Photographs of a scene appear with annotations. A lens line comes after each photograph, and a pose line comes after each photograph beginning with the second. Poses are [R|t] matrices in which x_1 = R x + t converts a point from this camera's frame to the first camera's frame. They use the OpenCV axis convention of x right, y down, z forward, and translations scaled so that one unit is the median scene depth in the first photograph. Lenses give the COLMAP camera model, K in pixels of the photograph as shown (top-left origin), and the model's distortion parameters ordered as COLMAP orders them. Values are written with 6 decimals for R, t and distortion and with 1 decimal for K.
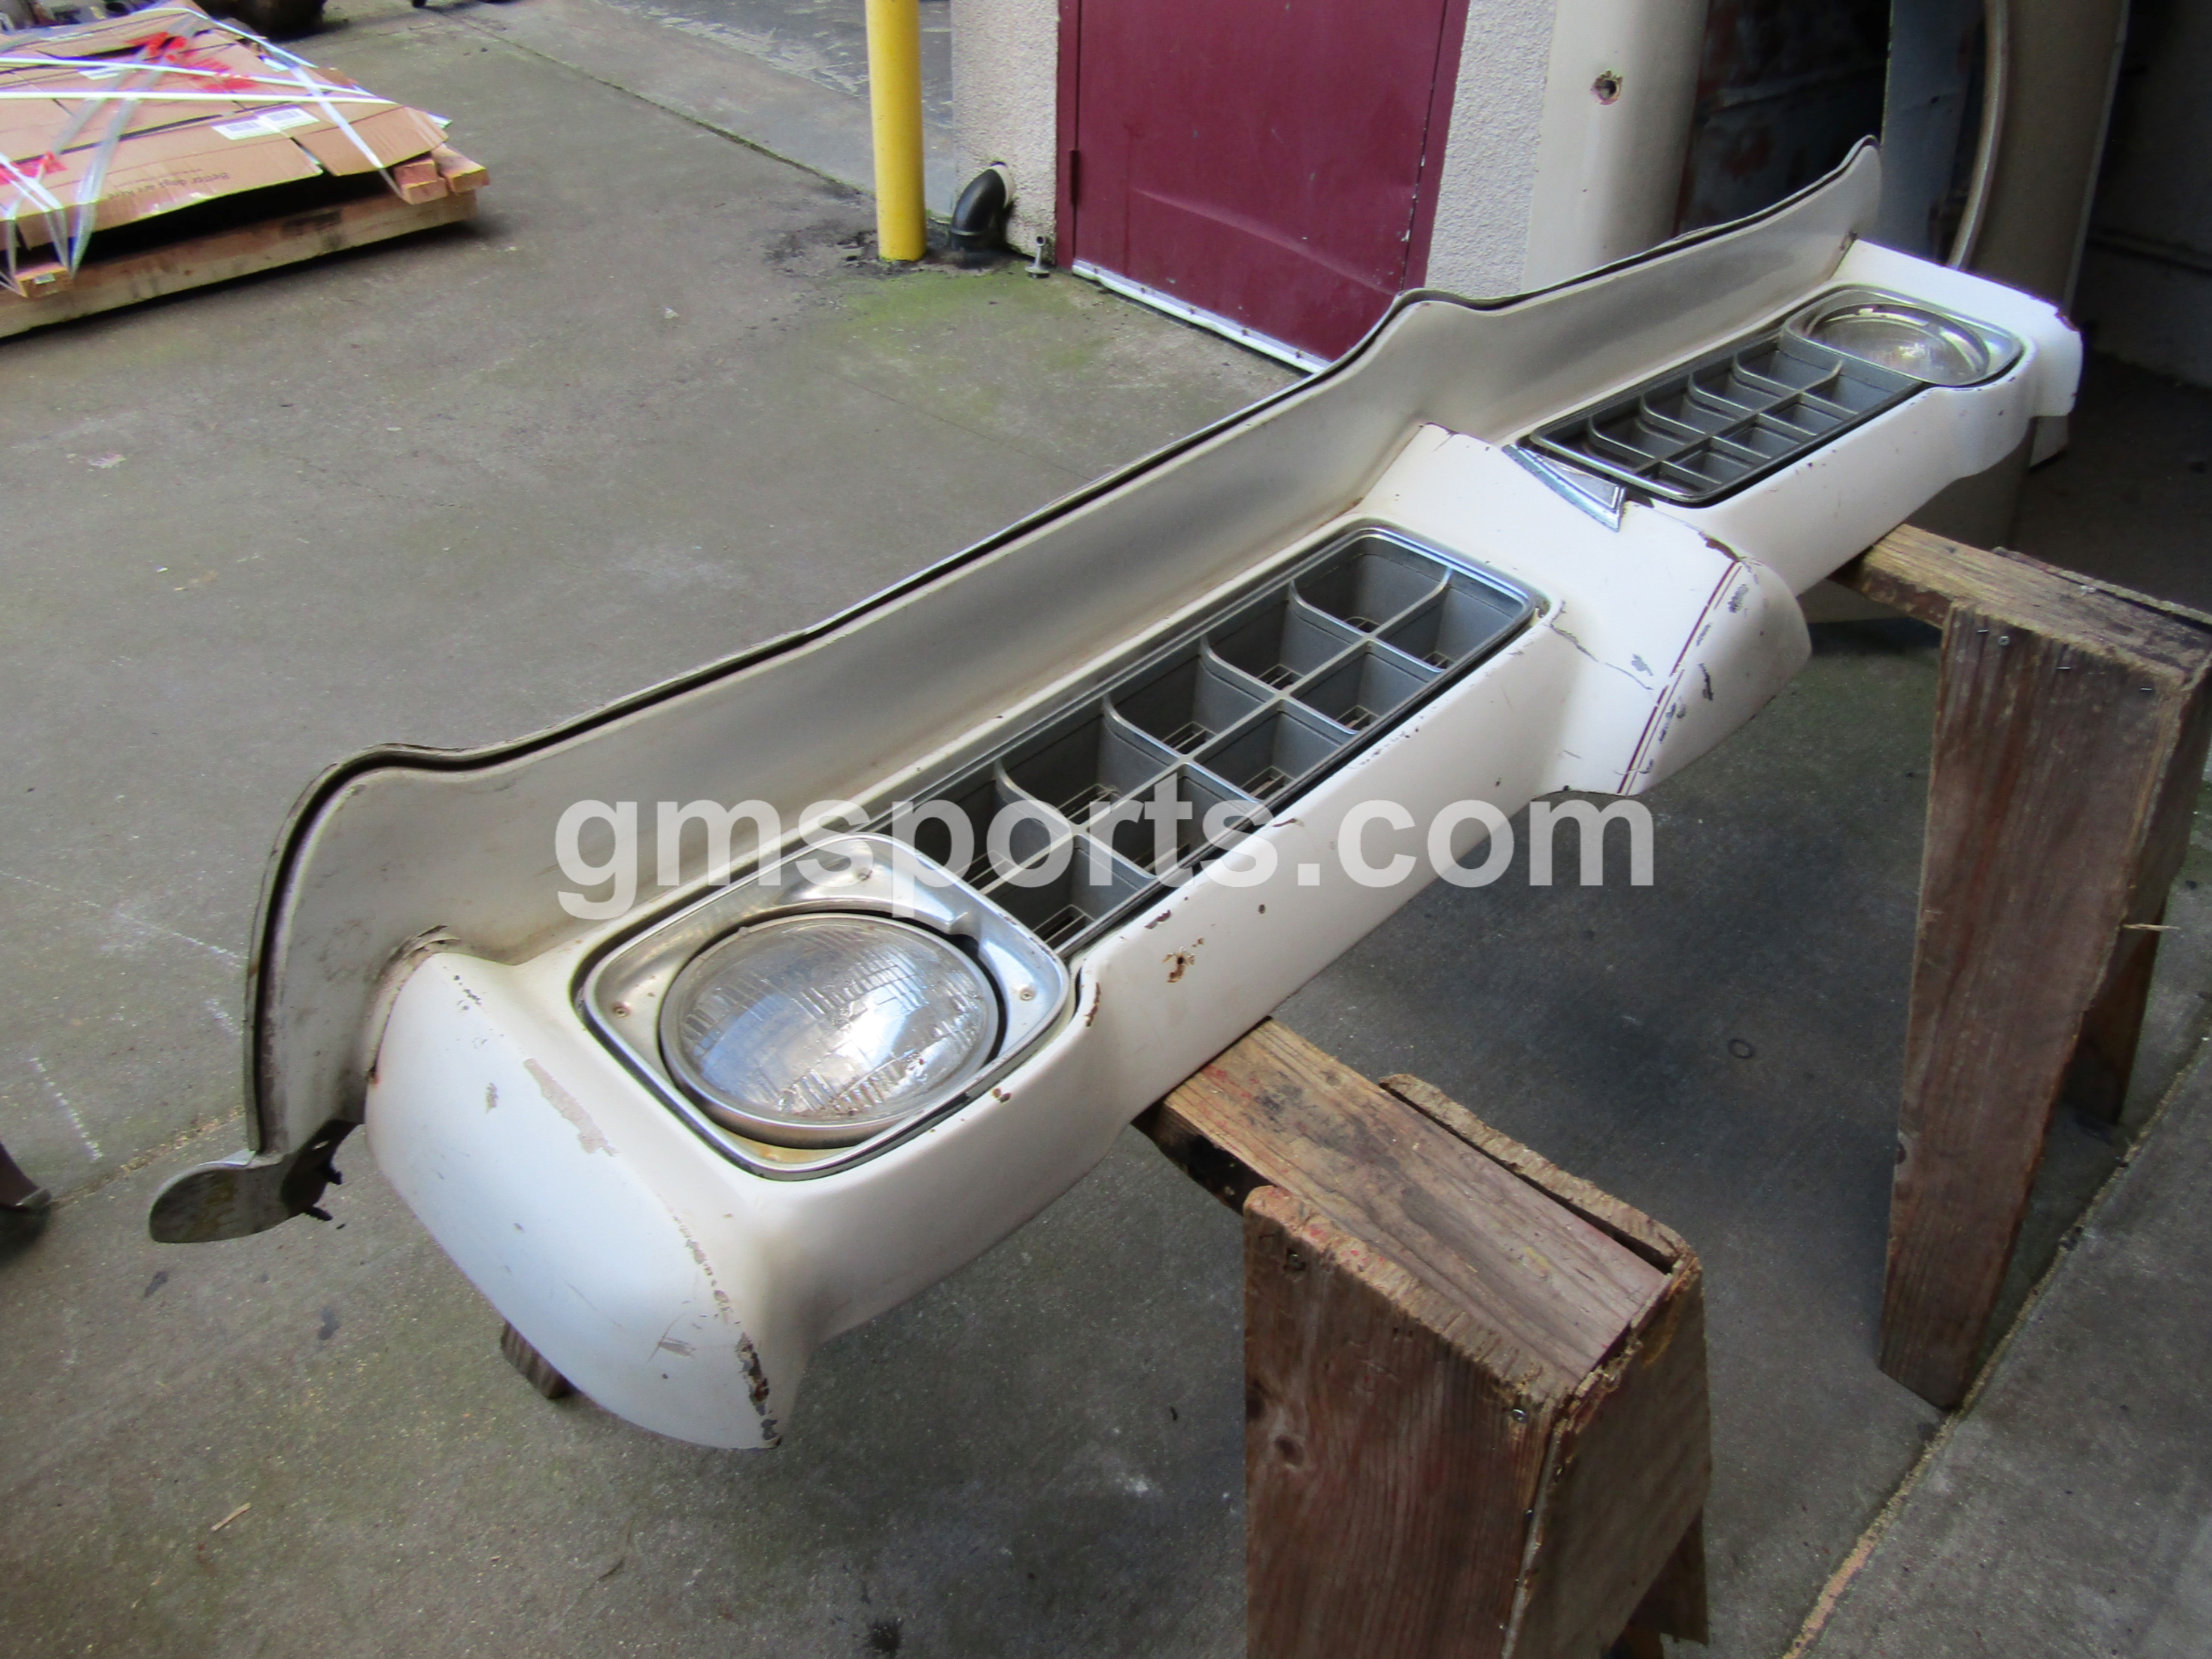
lens RADIAL K [[1584.1, 0, 1106.0], [0, 1584.1, 829.5], [0, 0, 1]] dist [-0.004705, -0.004240]
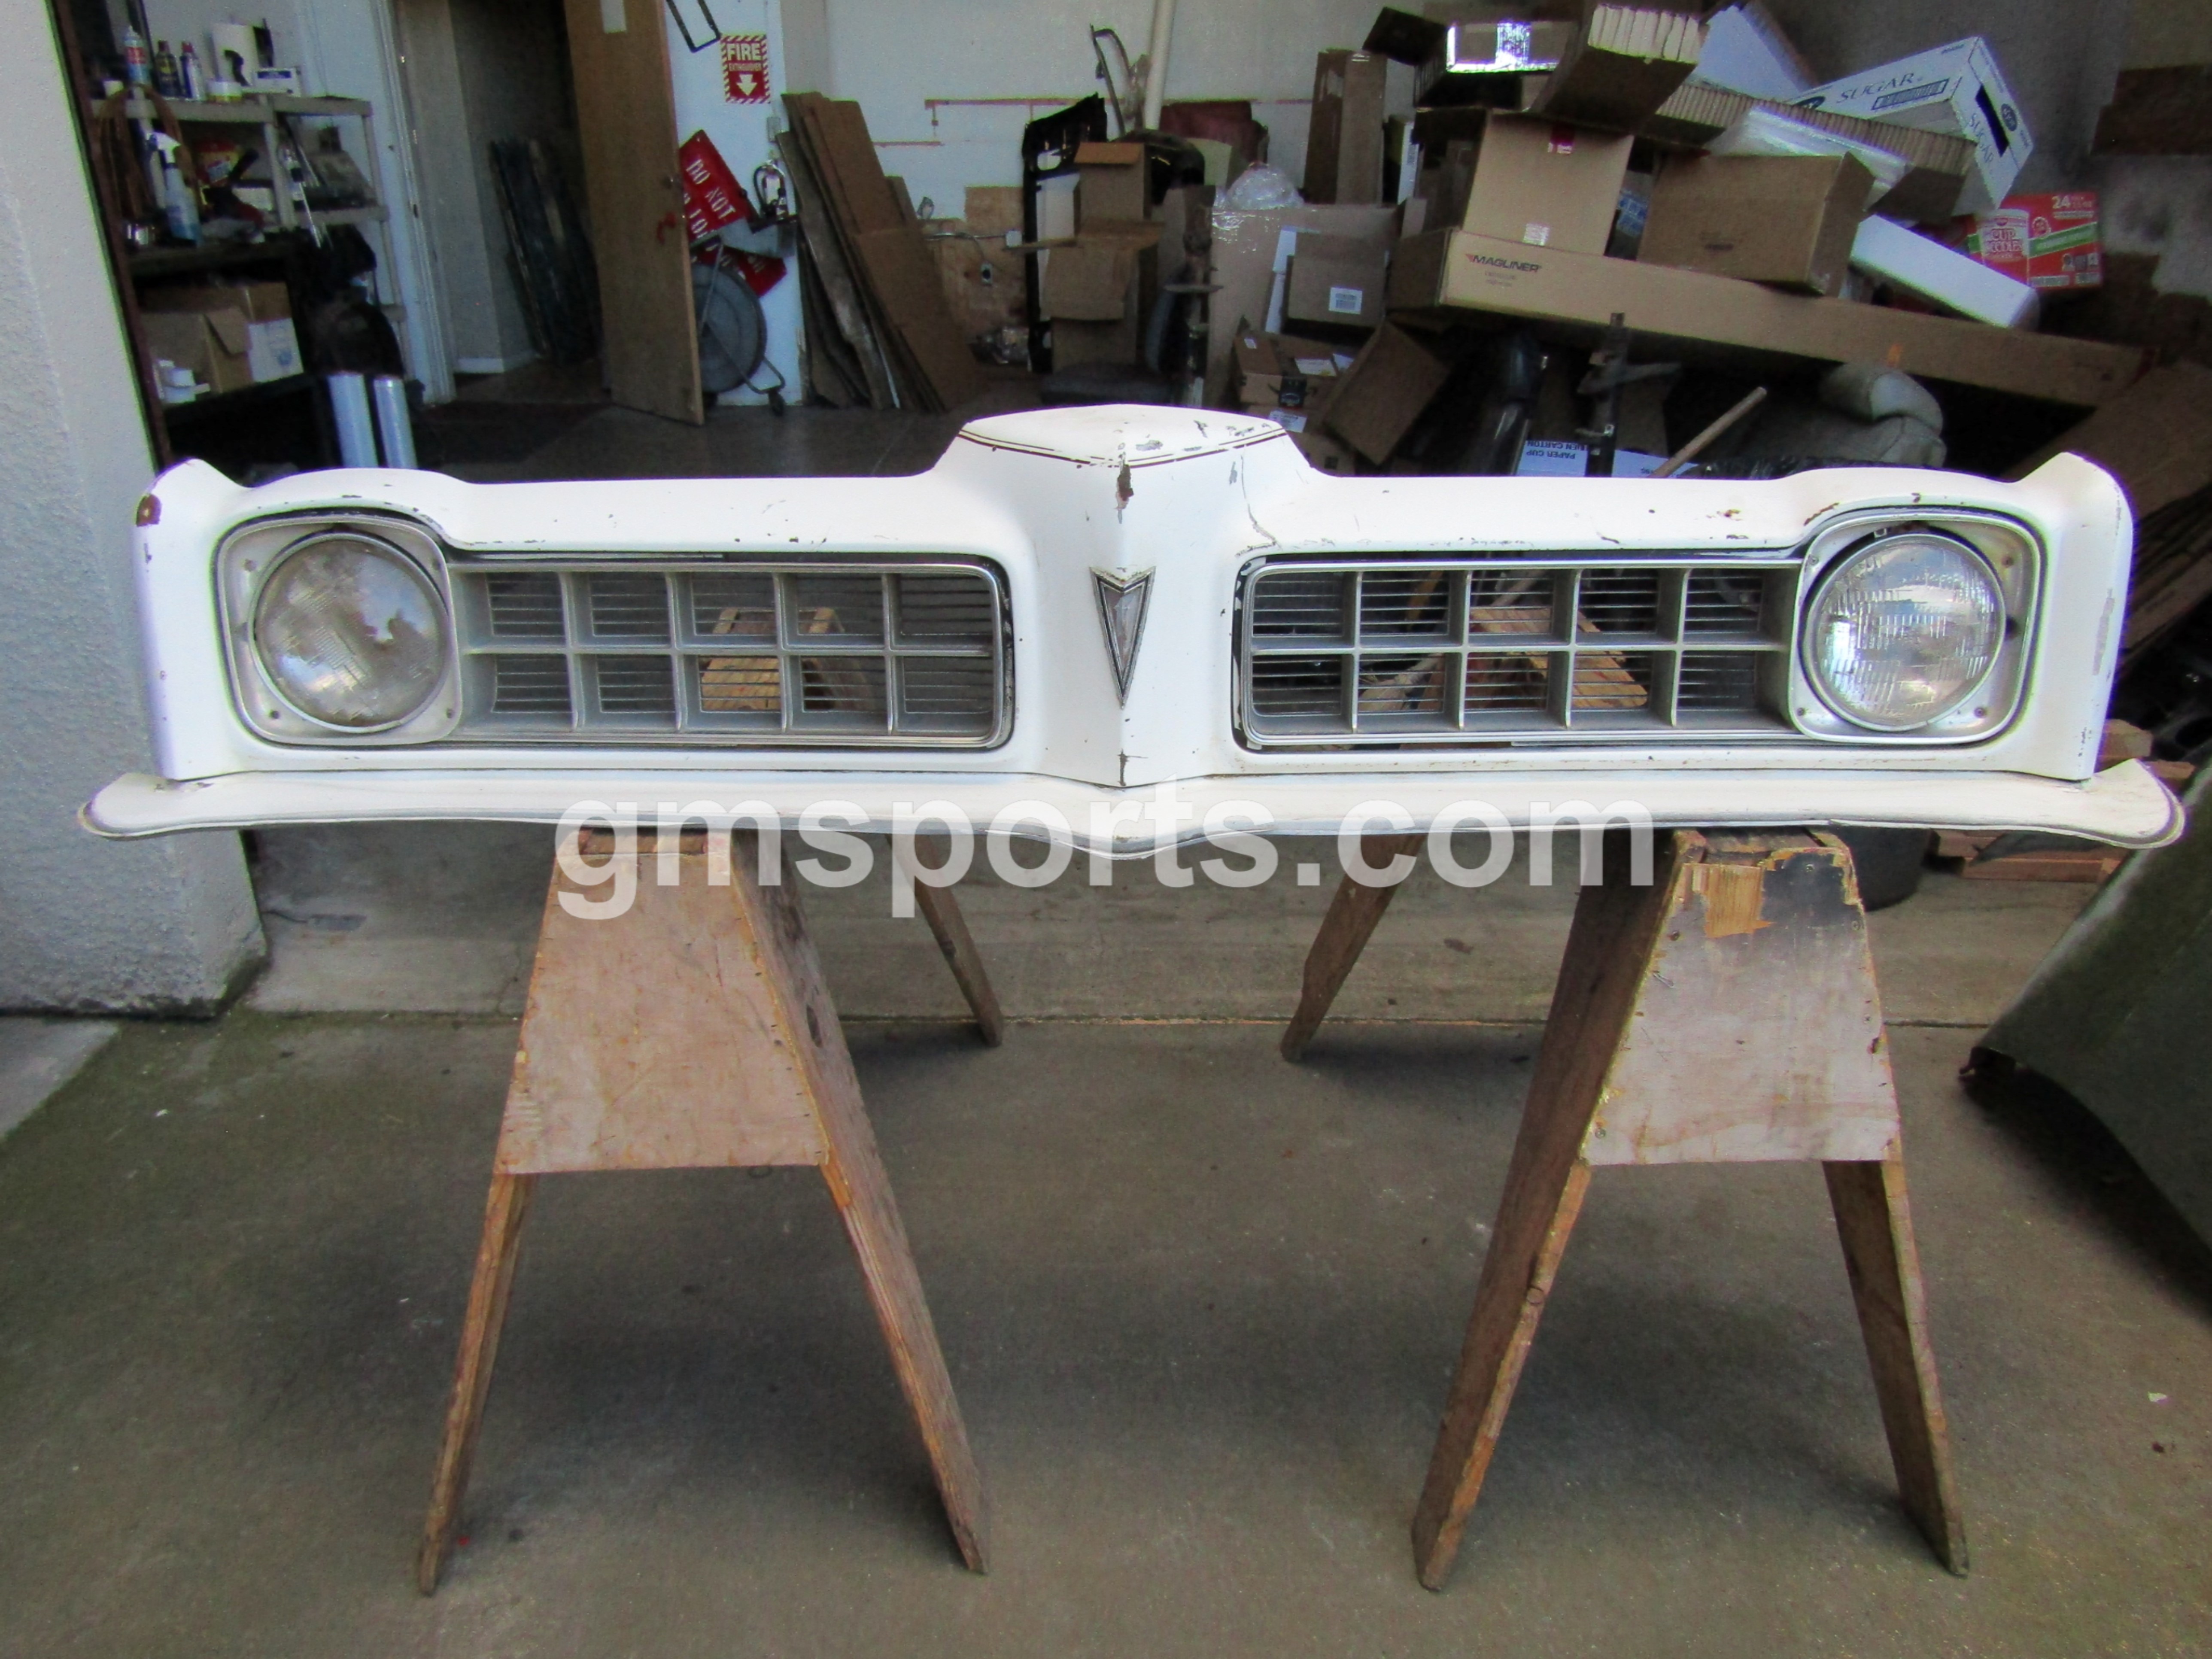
lens RADIAL K [[1581.6, 0, 1115.7], [0, 1581.6, 828.8], [0, 0, 1]] dist [-0.006034, 0.000950]
pose [[-0.697269, -0.675829, -0.238894, 0.633548], [0.432233, -0.662282, 0.612011, -1.340184], [-0.571830, 0.323478, 0.753905, 0.269822]]
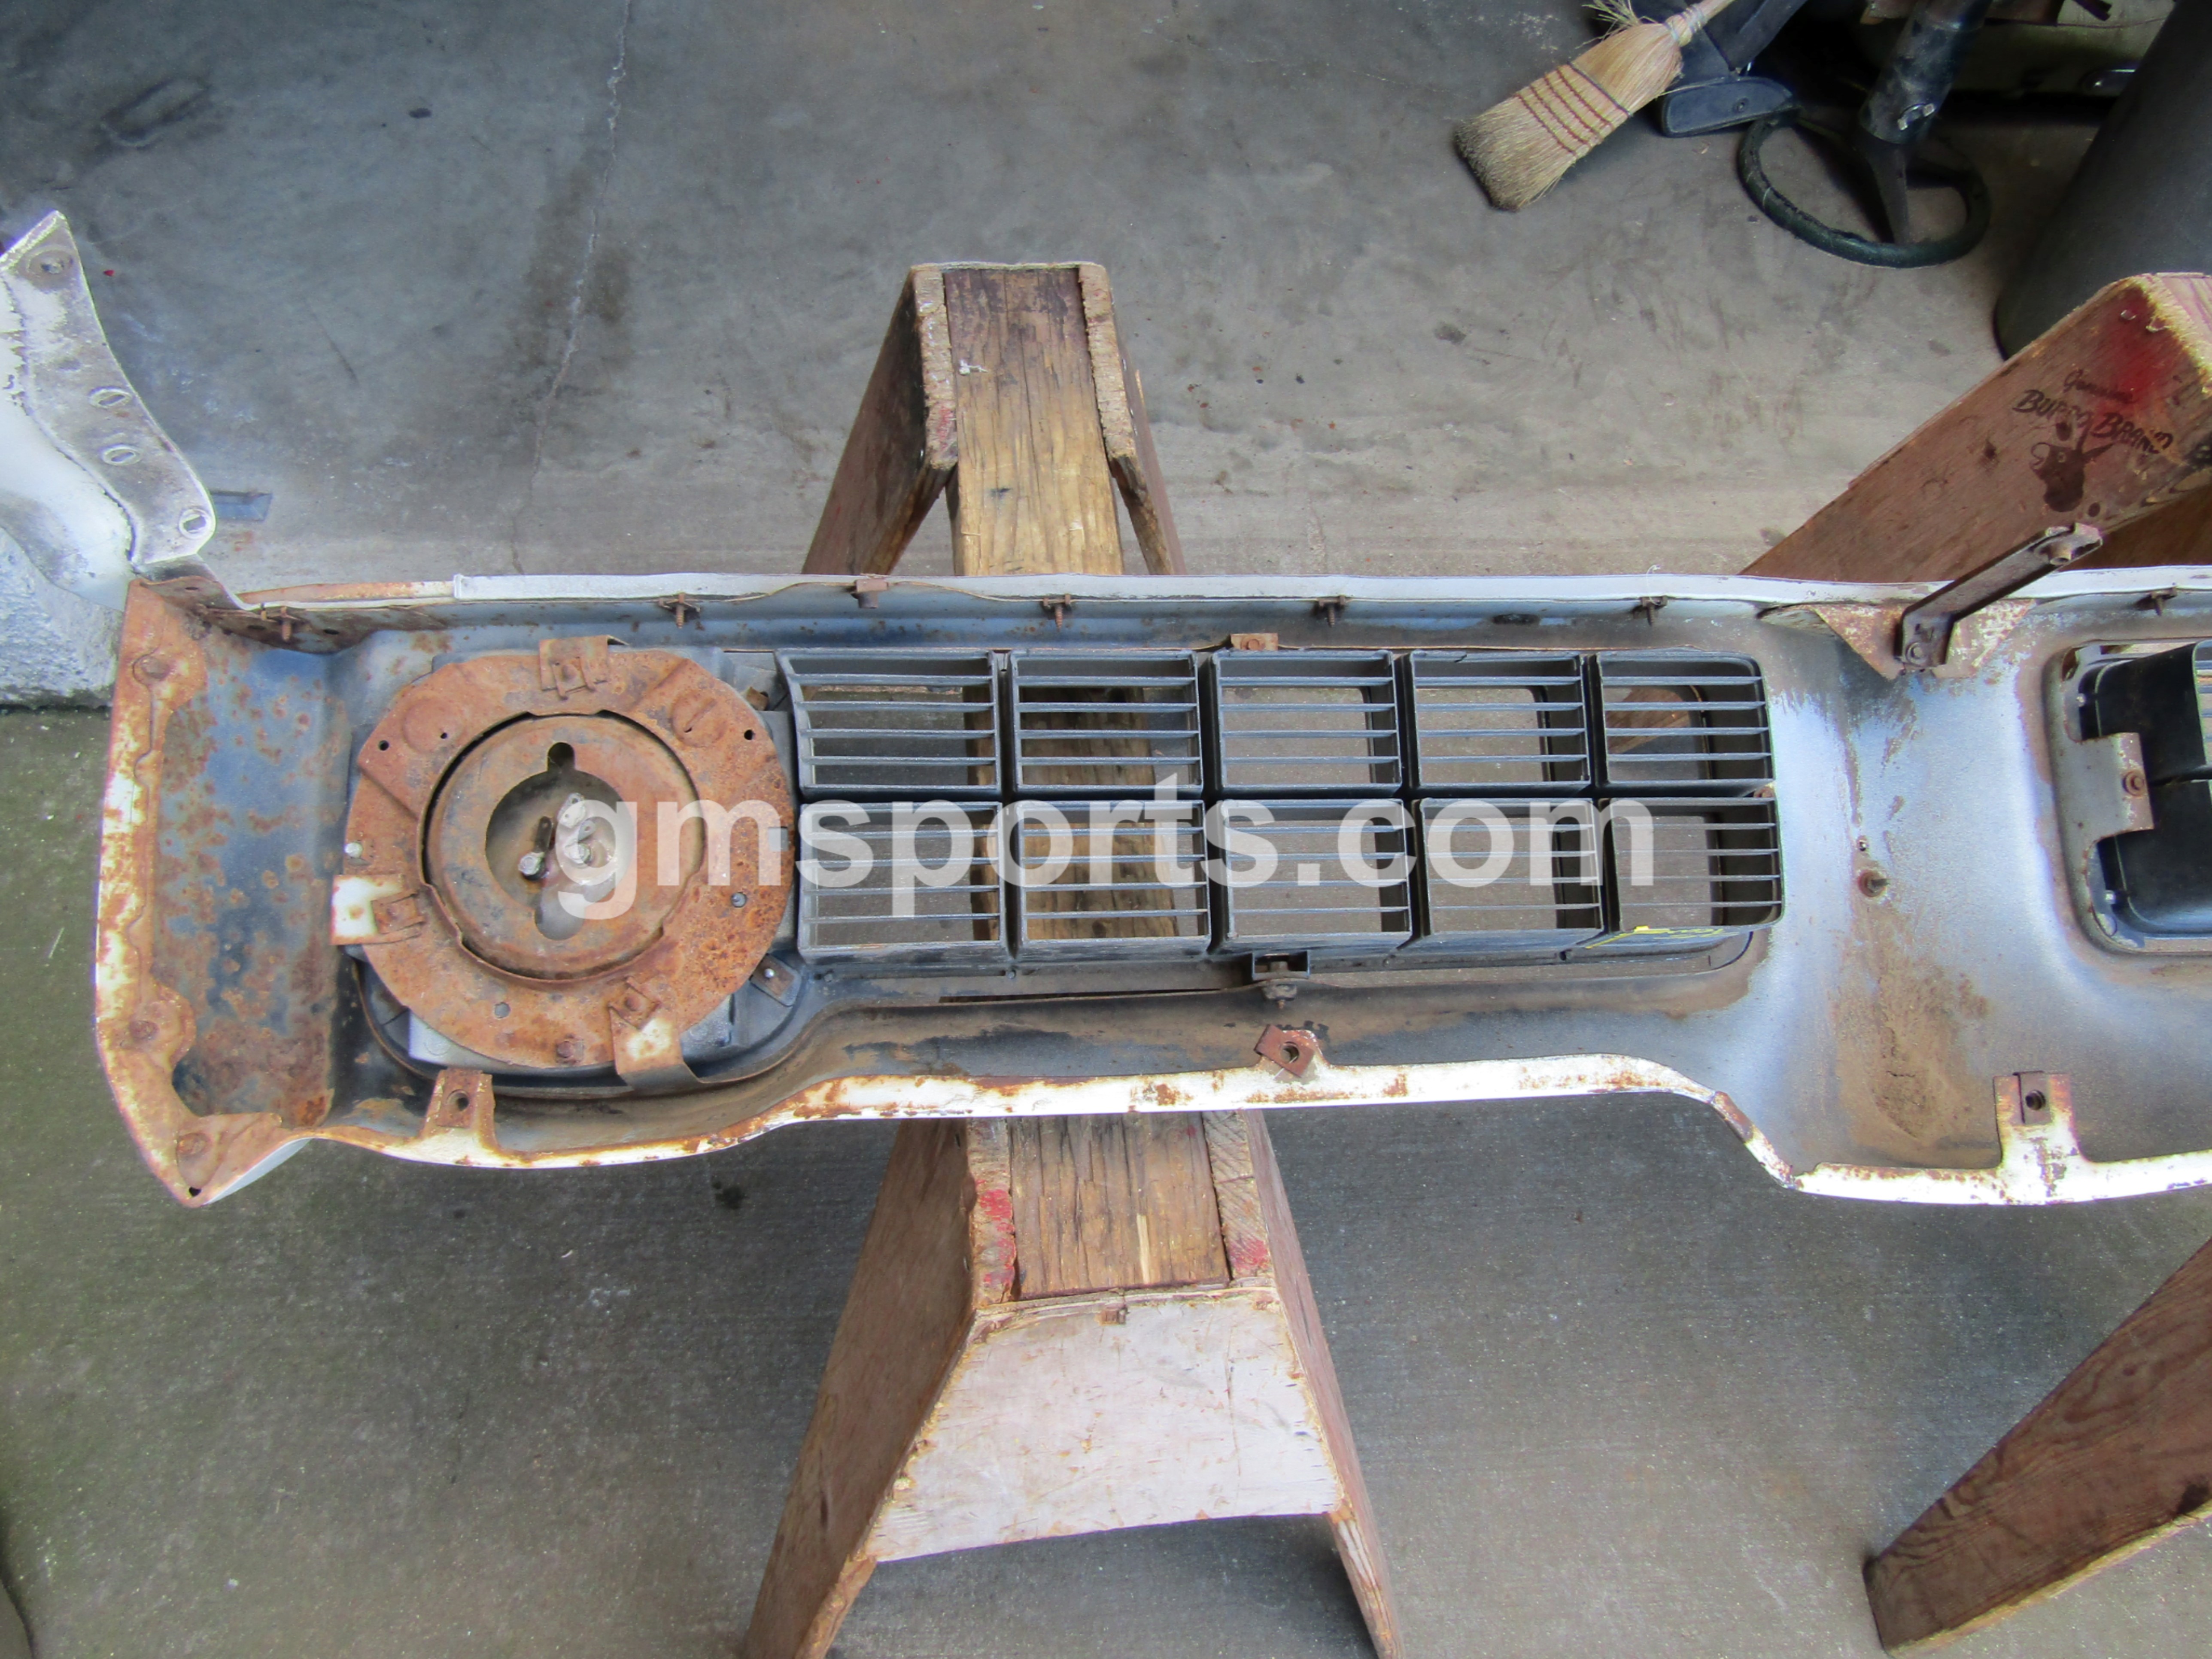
lens RADIAL K [[1584.1, 0, 1106.0], [0, 1584.1, 829.5], [0, 0, 1]] dist [-0.004705, -0.004240]
pose [[-0.652780, -0.418512, -0.631448, 1.202331], [0.395013, -0.899300, 0.187682, -0.588300], [-0.646408, -0.126915, 0.752362, 1.057064]]
